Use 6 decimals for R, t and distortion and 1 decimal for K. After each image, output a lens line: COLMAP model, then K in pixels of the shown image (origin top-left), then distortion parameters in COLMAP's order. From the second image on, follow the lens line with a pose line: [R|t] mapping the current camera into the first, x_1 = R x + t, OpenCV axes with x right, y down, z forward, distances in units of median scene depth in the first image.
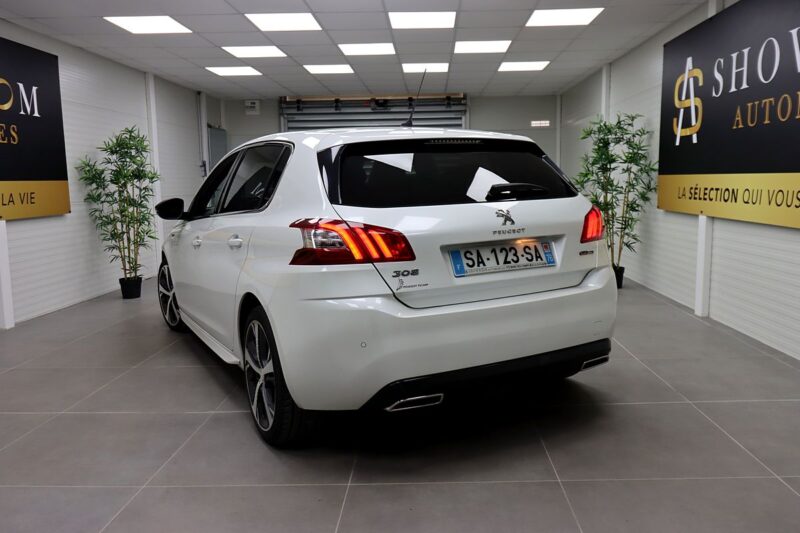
lens RADIAL K [[638.5, 0, 400.9], [0, 638.5, 248.4], [0, 0, 1]] dist [0.001839, -0.001056]
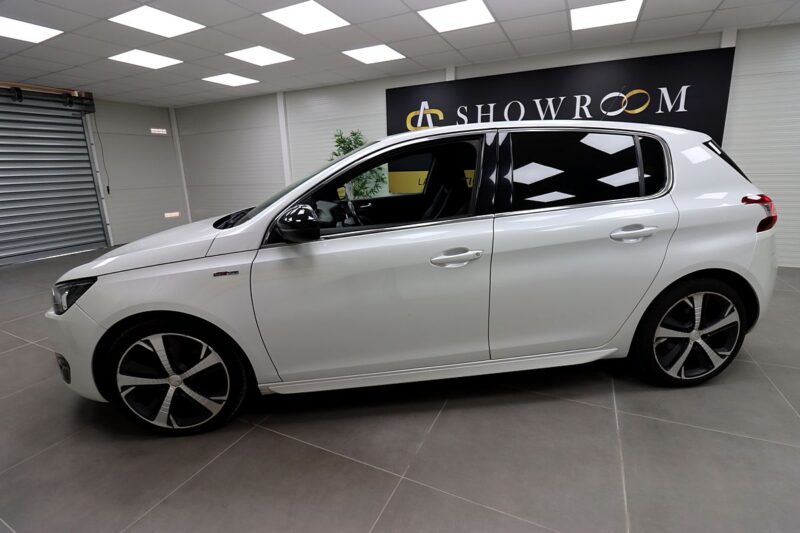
lens RADIAL K [[368.6, 0, 402.0], [0, 368.6, 258.3], [0, 0, 1]] dist [-0.013994, -0.000717]
pose [[0.385156, -0.207838, 0.899143, -0.566769], [0.117063, 0.977442, 0.175791, -0.068771], [-0.915397, 0.037550, 0.400798, 0.694336]]
